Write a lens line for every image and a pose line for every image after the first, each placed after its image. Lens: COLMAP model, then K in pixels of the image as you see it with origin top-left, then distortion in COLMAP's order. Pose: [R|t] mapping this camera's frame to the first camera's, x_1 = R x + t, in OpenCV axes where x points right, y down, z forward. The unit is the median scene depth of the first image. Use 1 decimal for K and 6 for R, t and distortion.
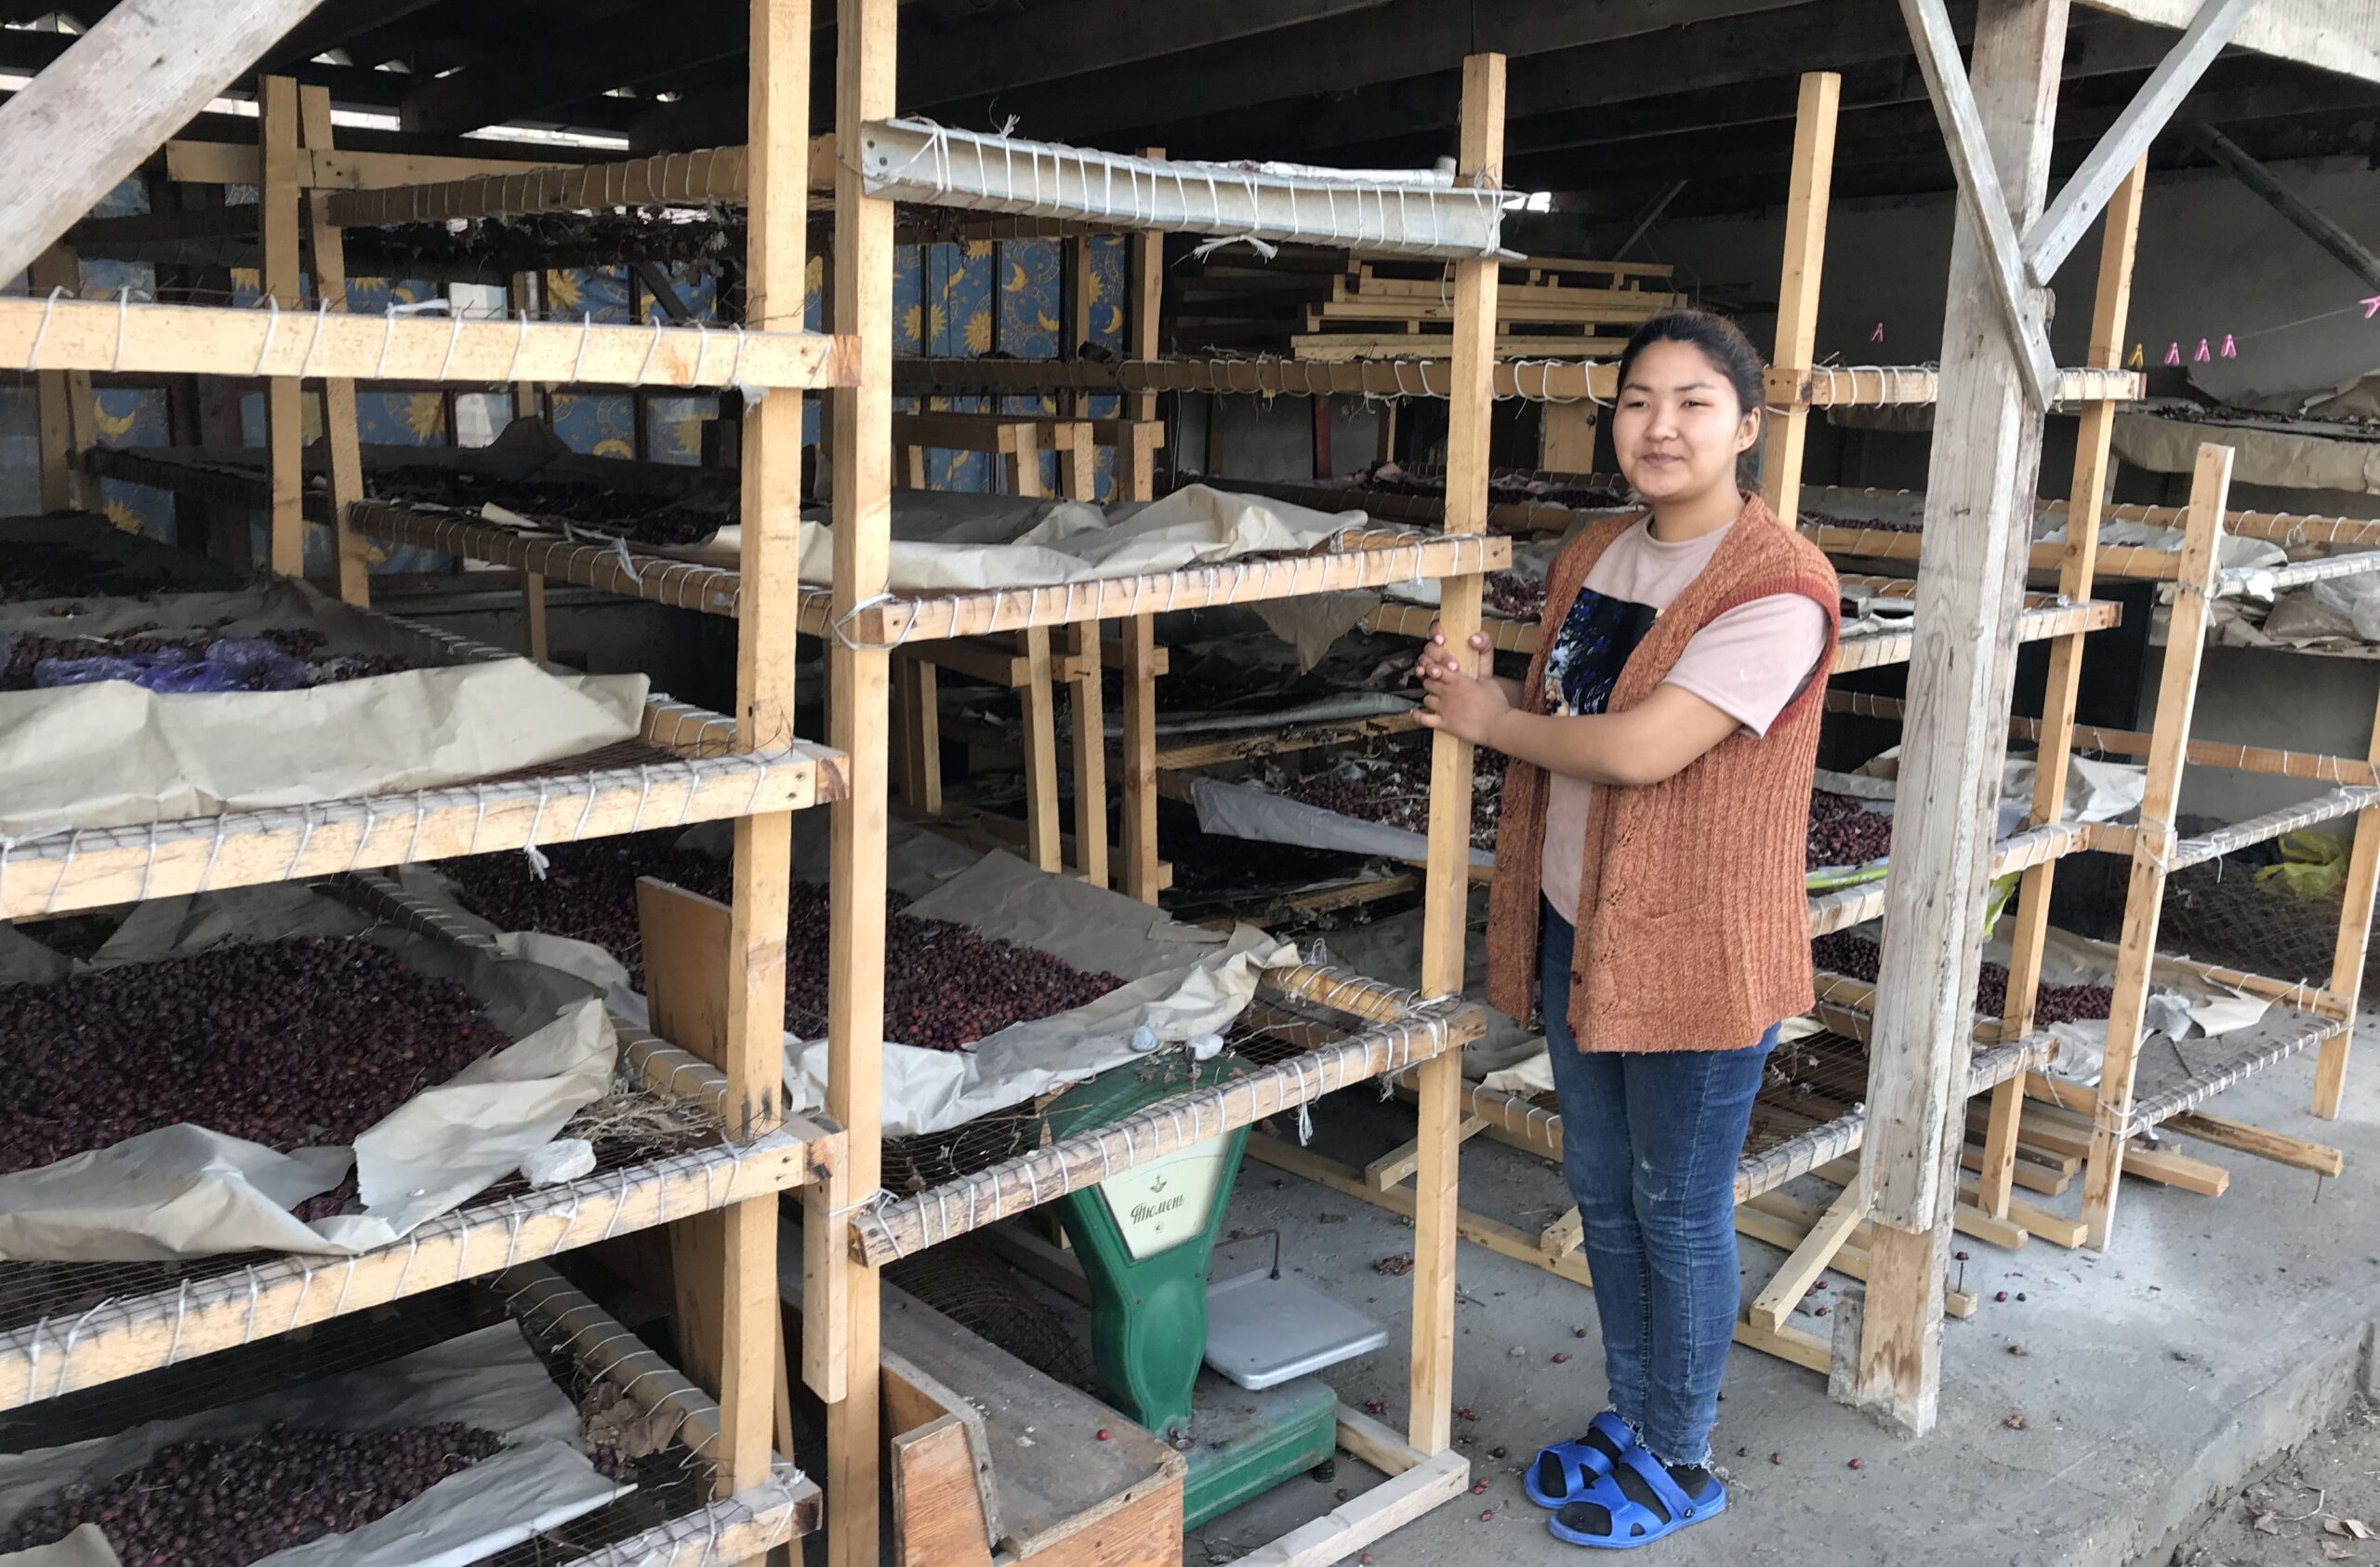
lens RADIAL K [[1892.6, 0, 1190.0], [0, 1892.6, 783.5], [0, 0, 1]] dist [0.004110, 0.000853]
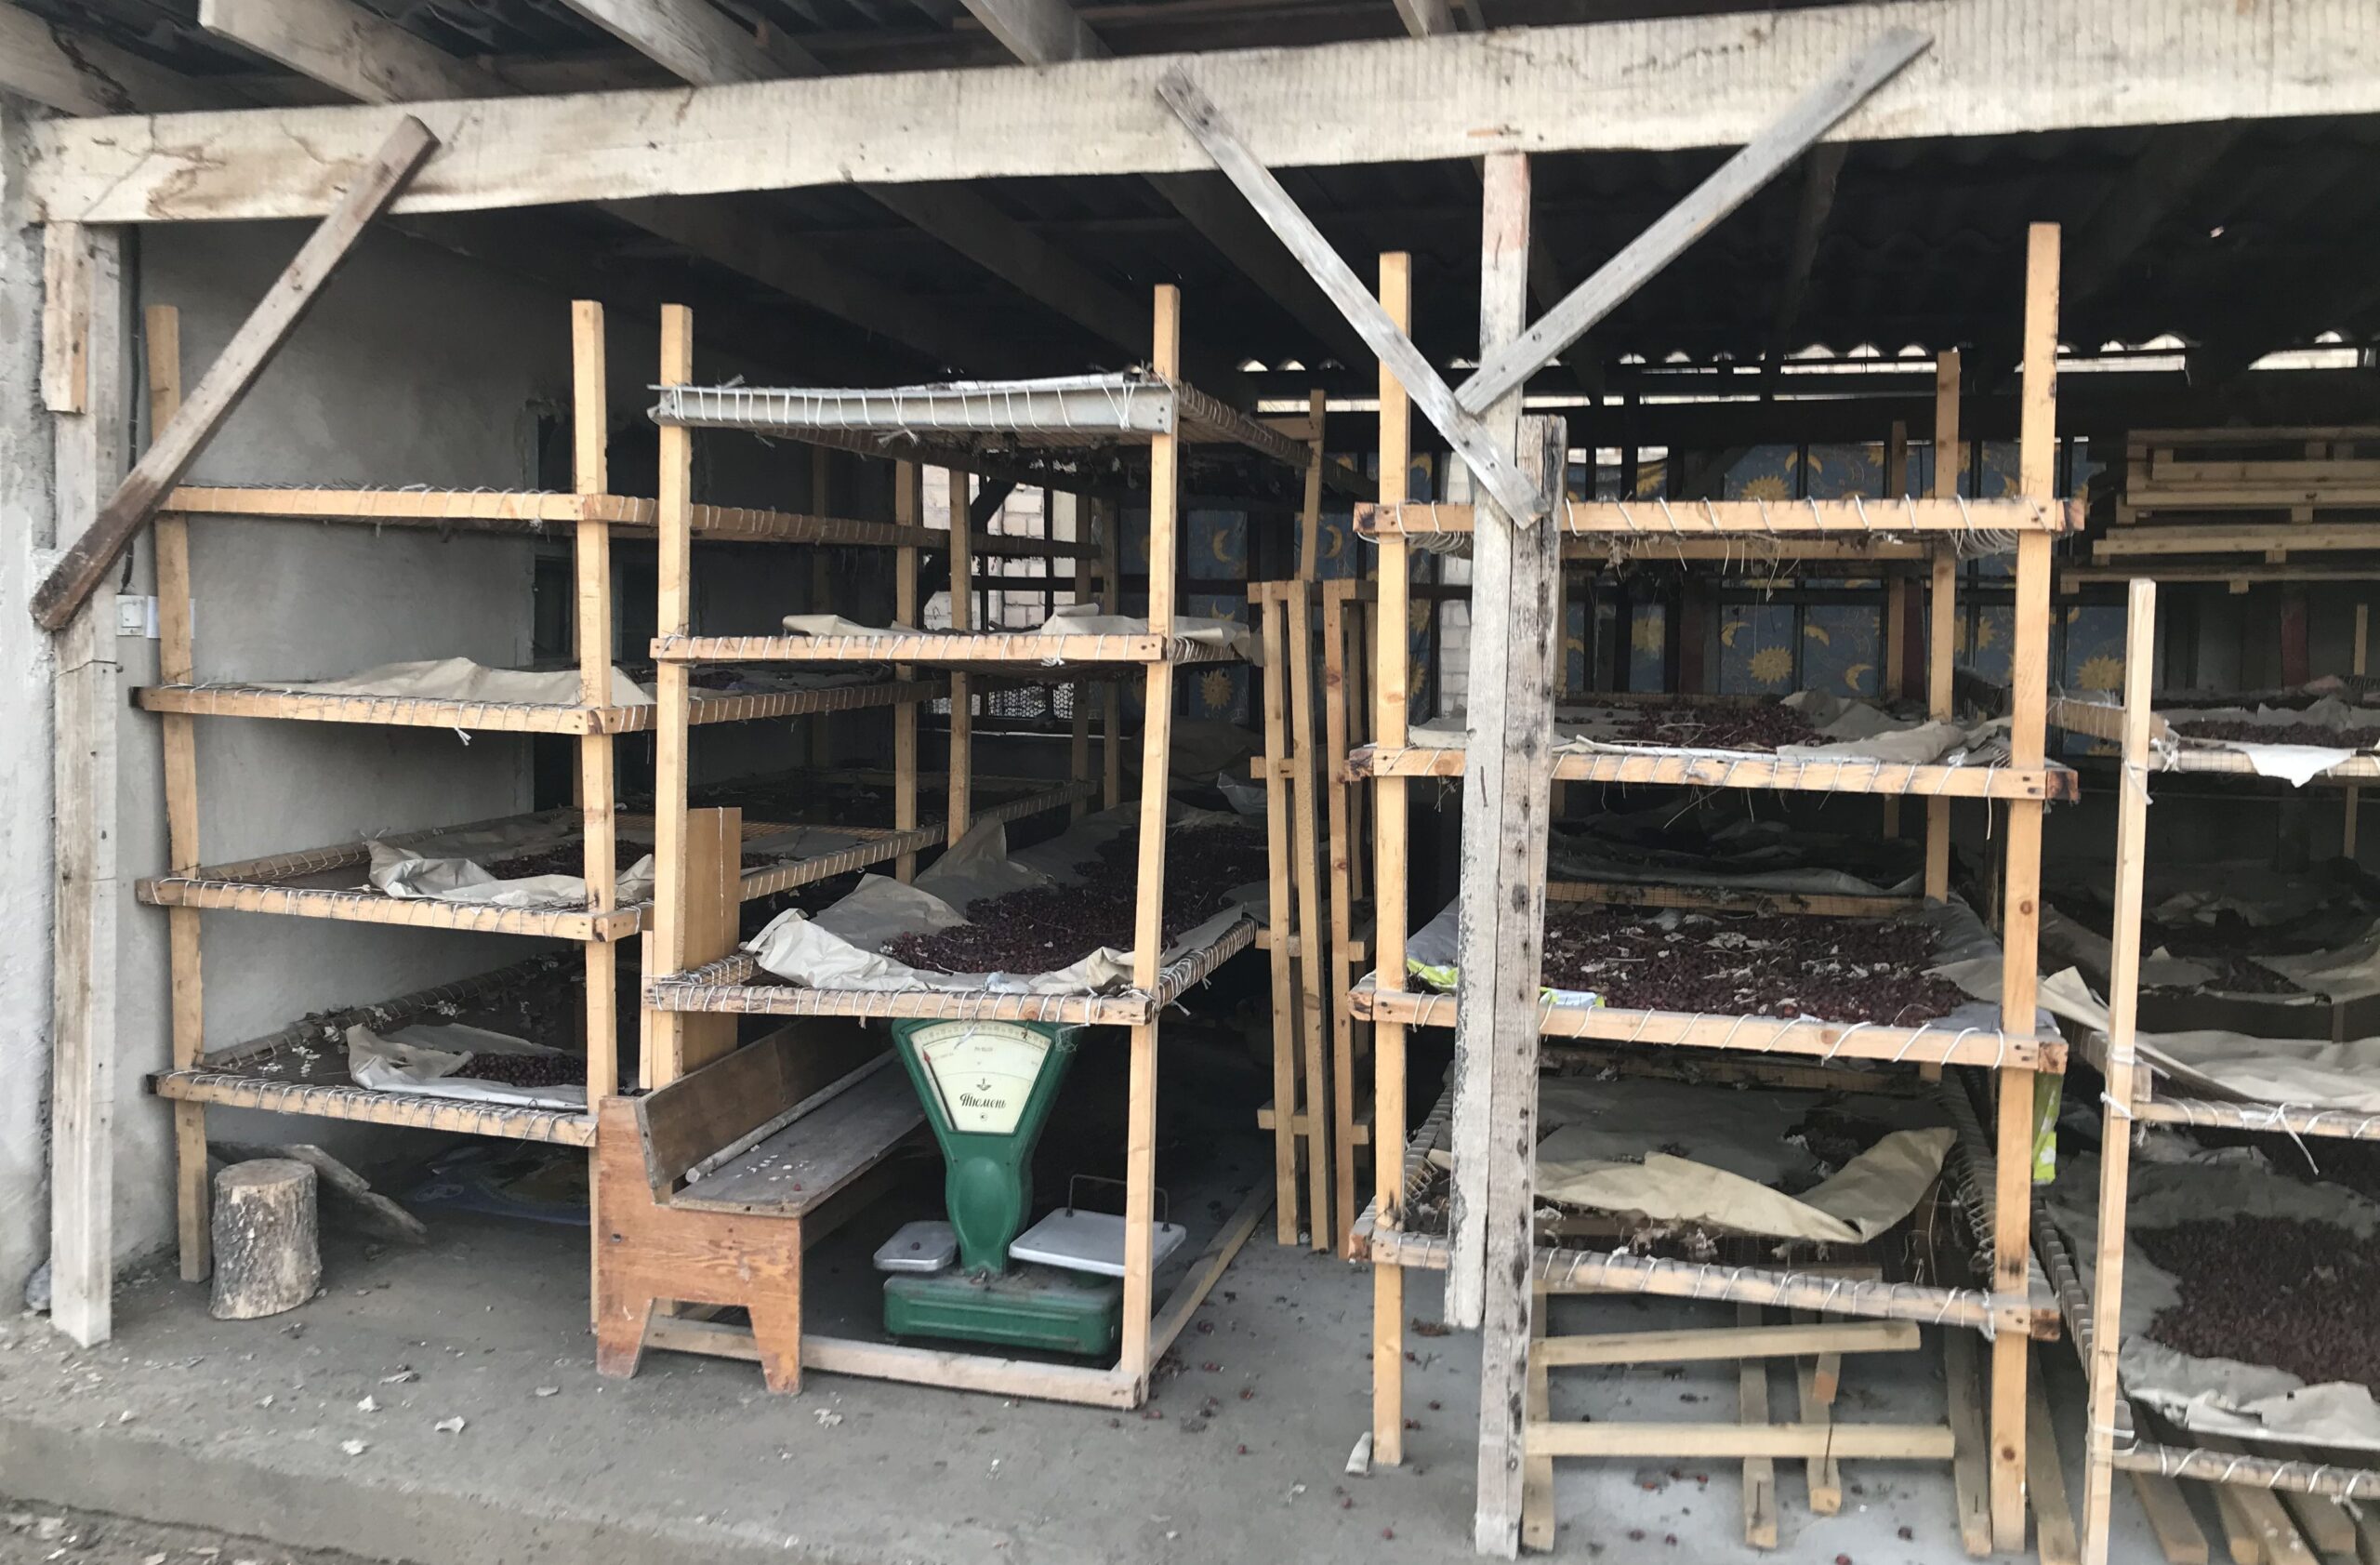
lens RADIAL K [[1892.5, 0, 1190.0], [0, 1892.5, 782.5], [0, 0, 1]] dist [0.004110, 0.000853]
pose [[0.582343, 0.067441, -0.810141, 1.592696], [-0.181933, 0.982088, -0.049022, 0.040496], [0.792324, 0.175939, 0.584182, 0.335207]]
